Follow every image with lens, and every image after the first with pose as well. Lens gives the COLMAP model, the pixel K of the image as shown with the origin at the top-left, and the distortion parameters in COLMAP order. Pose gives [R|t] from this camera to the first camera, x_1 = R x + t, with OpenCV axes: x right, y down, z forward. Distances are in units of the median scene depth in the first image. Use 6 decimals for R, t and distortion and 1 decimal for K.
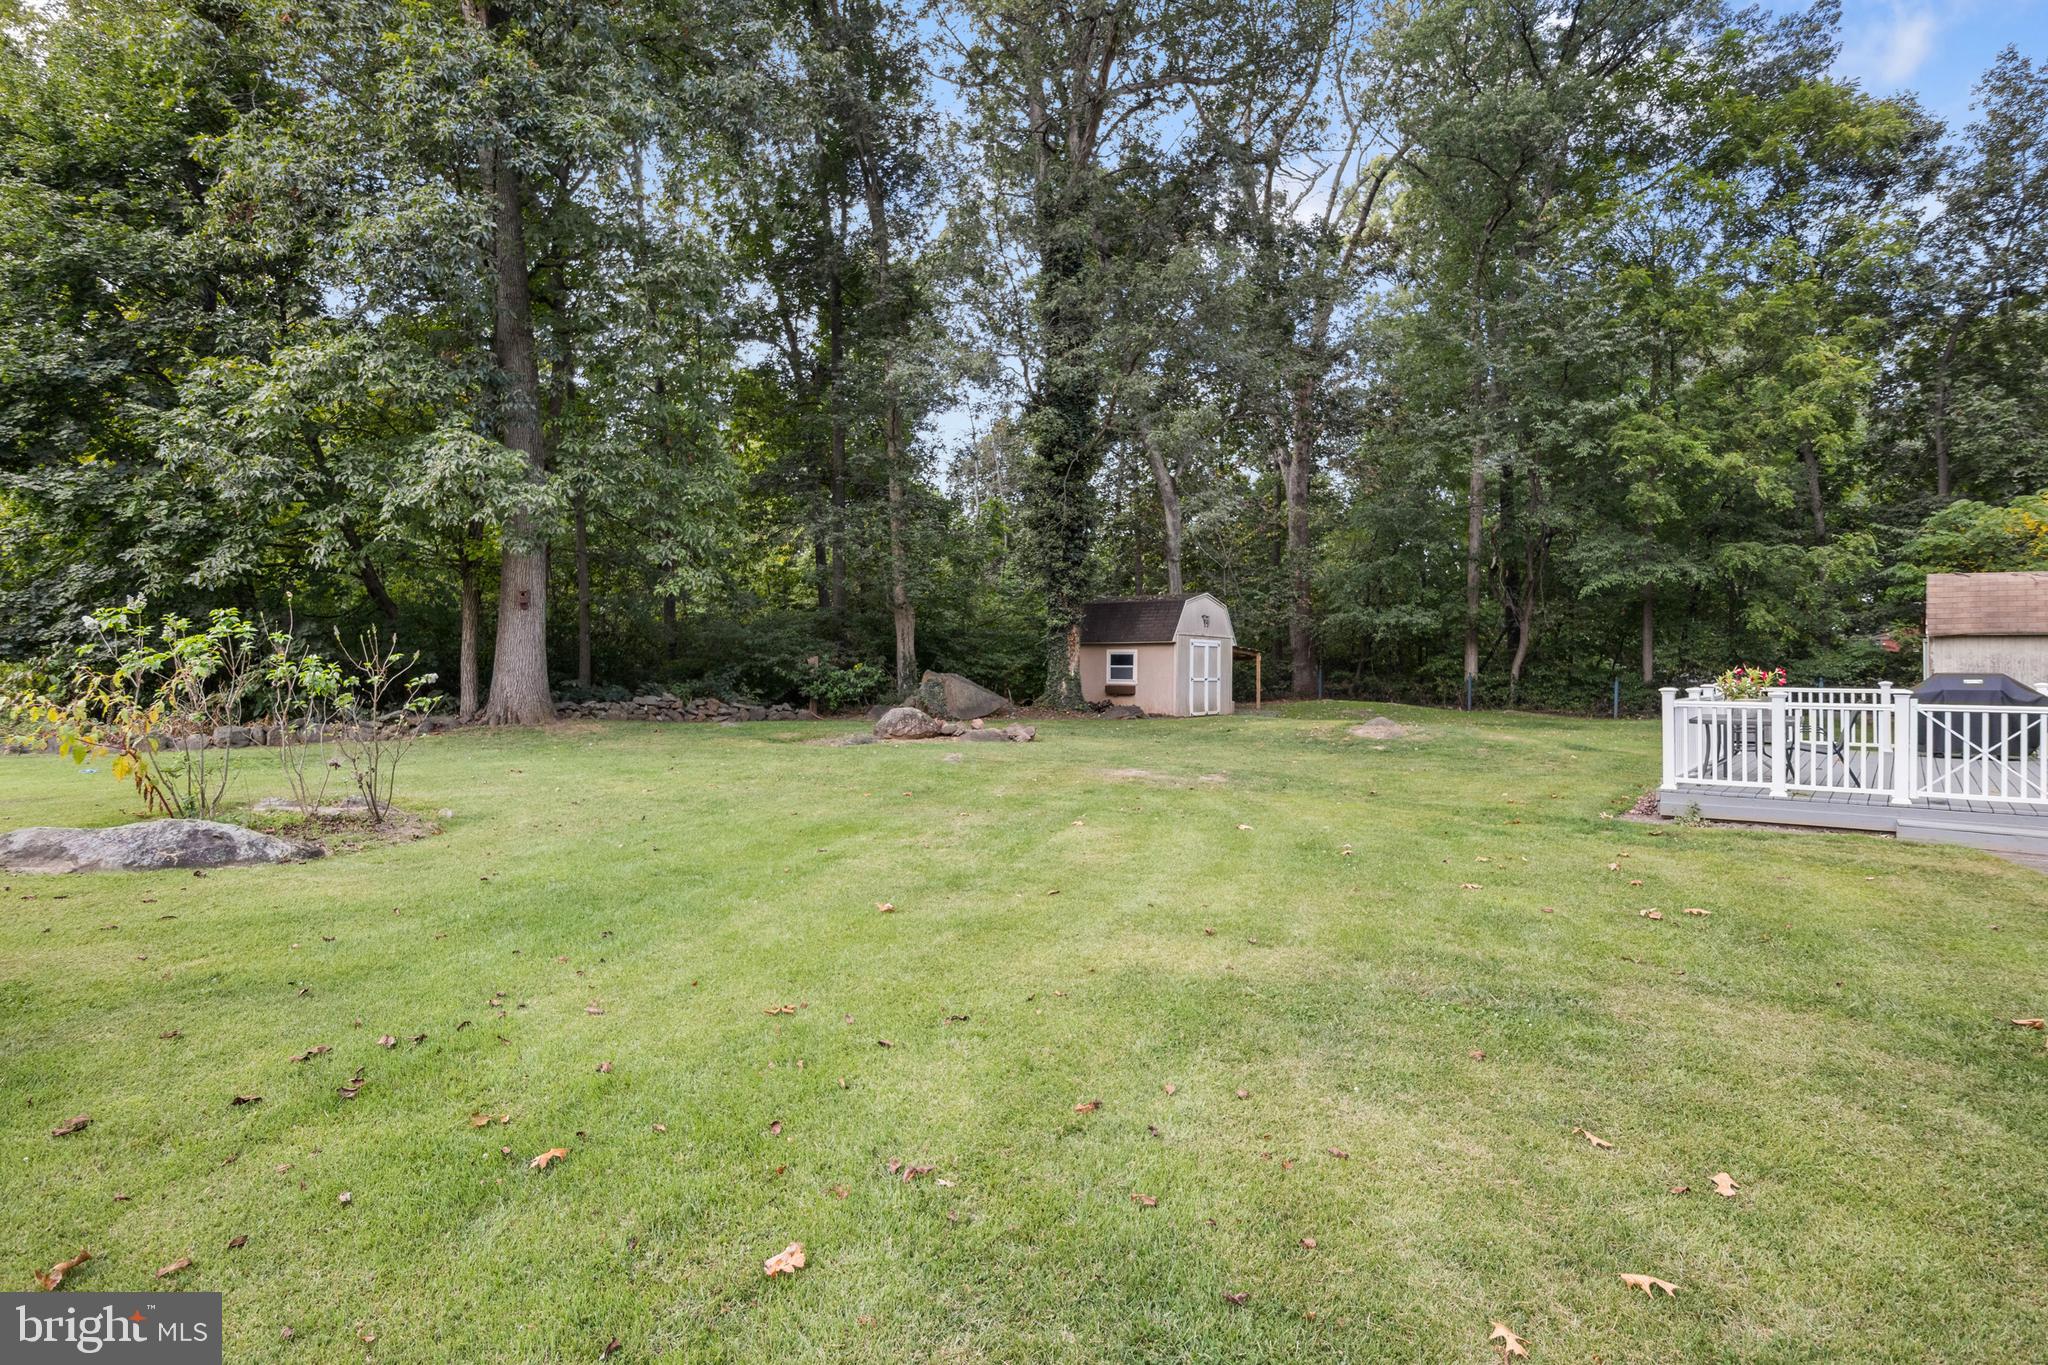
lens RADIAL K [[1017.0, 0, 1031.6], [0, 1017.0, 668.7], [0, 0, 1]] dist [-0.001300, -0.000290]
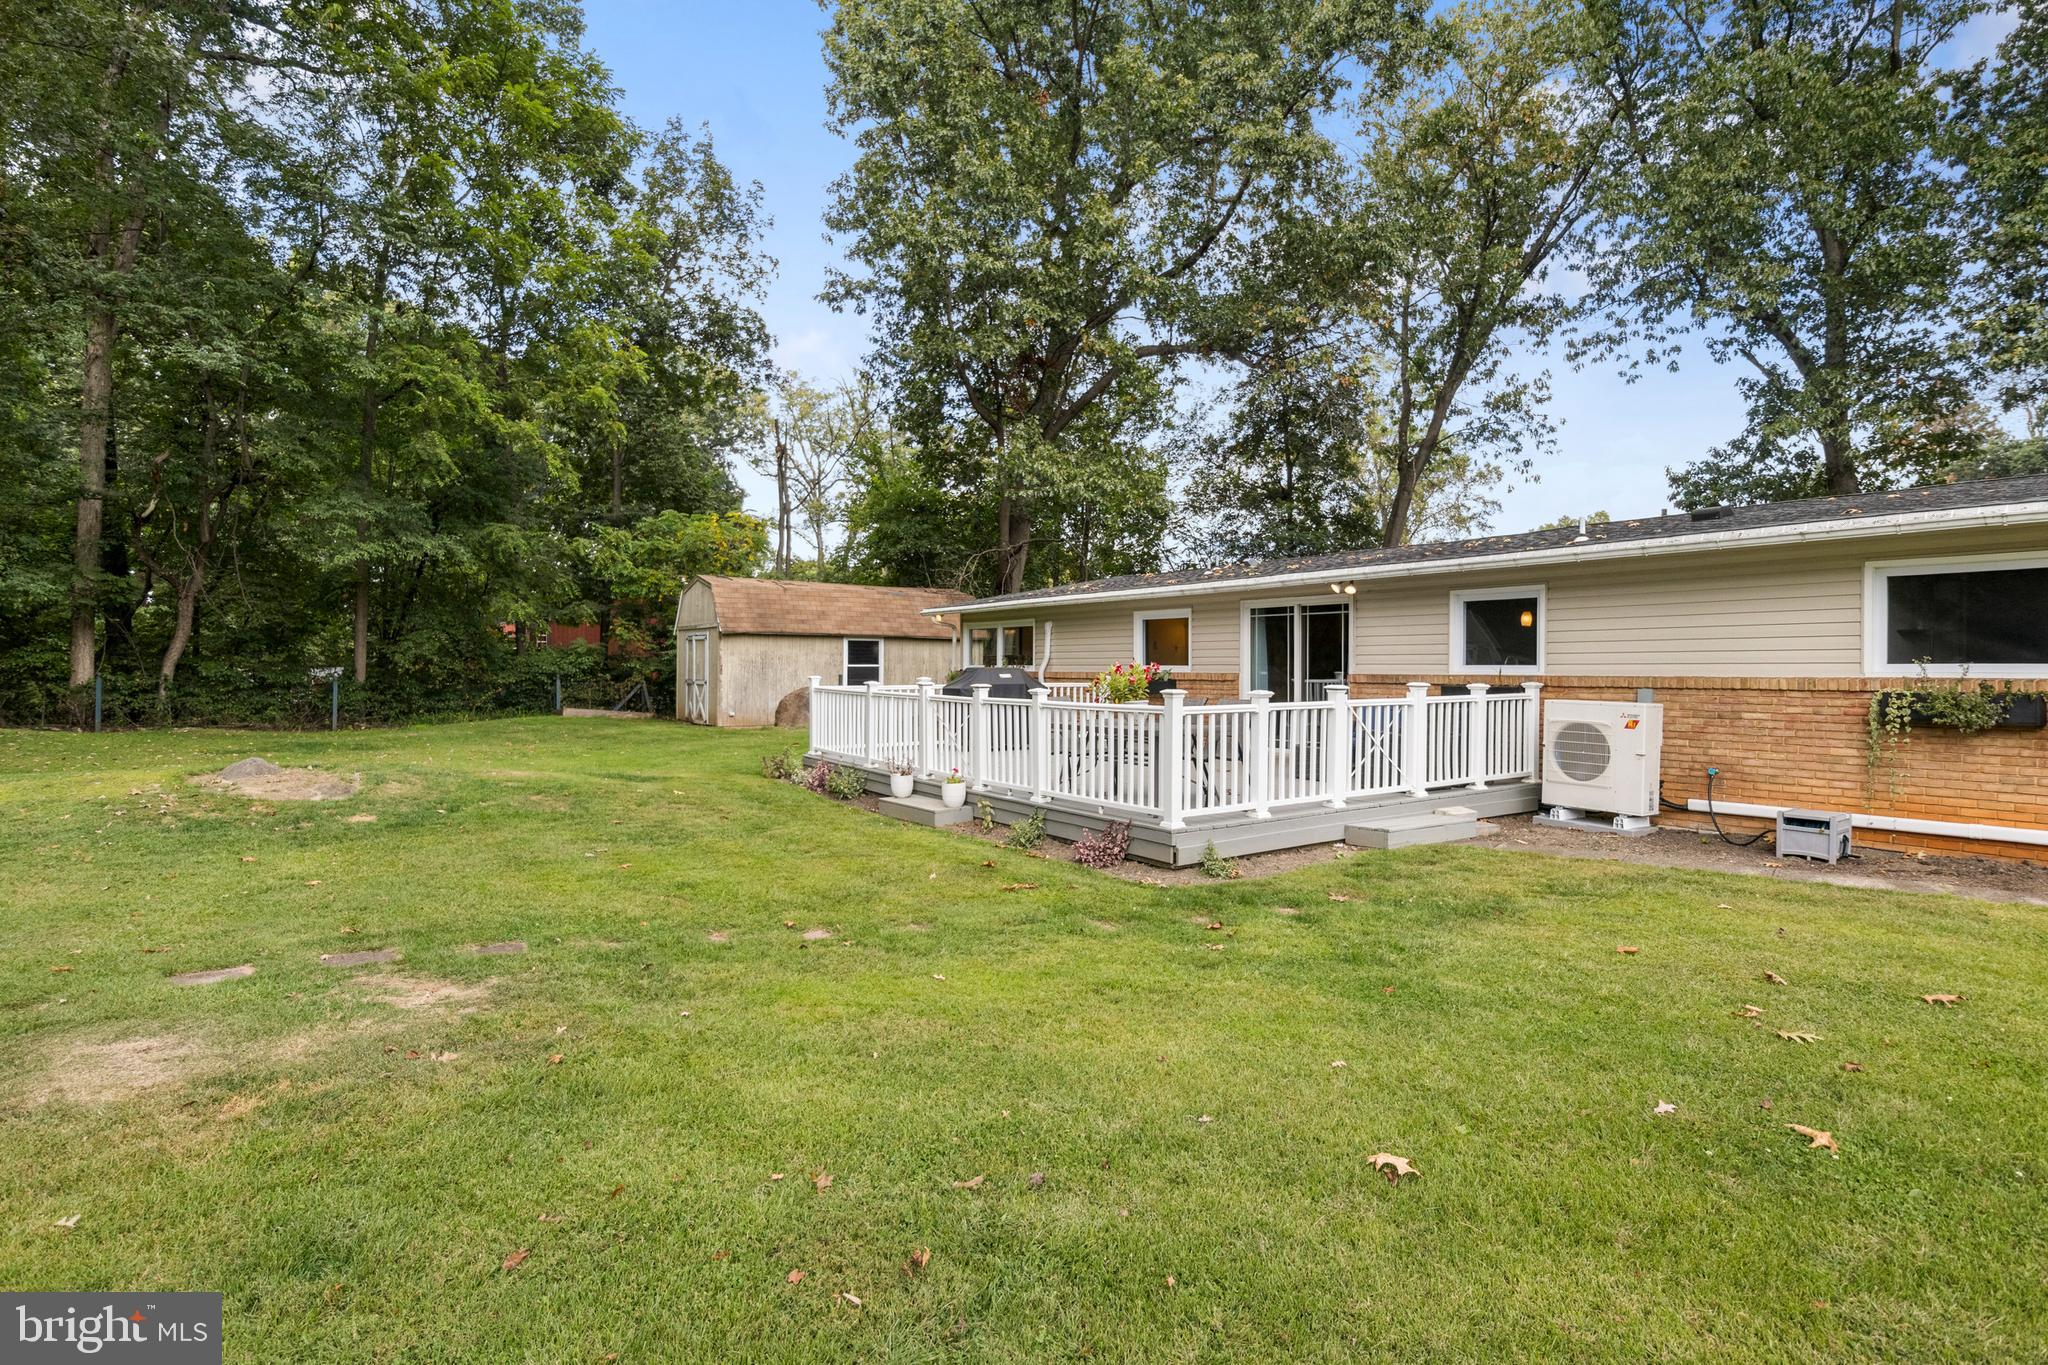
lens RADIAL K [[1017.0, 0, 1031.6], [0, 1017.0, 668.7], [0, 0, 1]] dist [-0.001300, -0.000290]
pose [[0.293784, -0.007288, 0.955844, -0.023279], [0.005716, 0.999966, 0.005868, 0.000180], [-0.955855, 0.003740, 0.293816, 0.221796]]
